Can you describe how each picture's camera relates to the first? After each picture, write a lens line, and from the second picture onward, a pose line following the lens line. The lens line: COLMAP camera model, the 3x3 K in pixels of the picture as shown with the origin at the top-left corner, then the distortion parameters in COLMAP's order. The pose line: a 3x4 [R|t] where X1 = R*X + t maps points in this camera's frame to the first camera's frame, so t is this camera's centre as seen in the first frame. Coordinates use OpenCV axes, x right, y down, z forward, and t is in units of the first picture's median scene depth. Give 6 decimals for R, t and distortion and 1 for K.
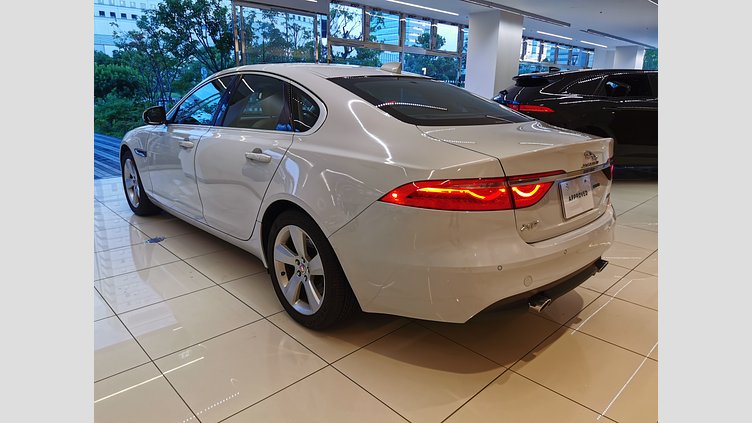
lens RADIAL K [[443.3, 0, 374.3], [0, 443.3, 212.7], [0, 0, 1]] dist [-0.003099, -0.000758]
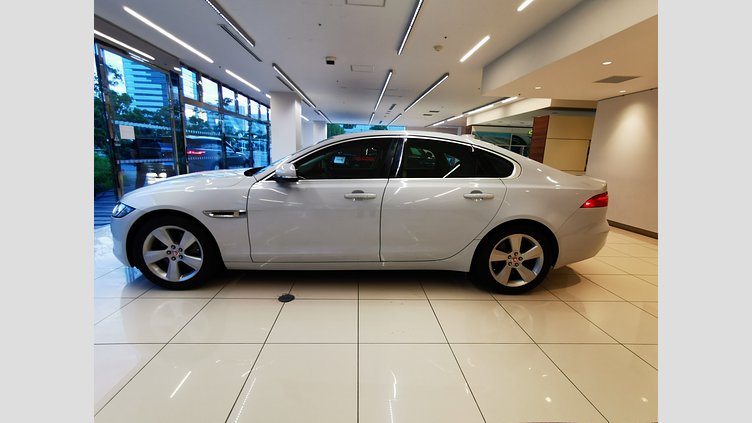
lens RADIAL K [[302.0, 0, 376.0], [0, 302.0, 211.5], [0, 0, 1]] dist [0.000204, 0.000003]
pose [[0.652629, -0.138630, 0.744887, -1.282538], [0.177349, 0.983758, 0.027703, -0.167969], [-0.736630, 0.114025, 0.666615, 0.602180]]
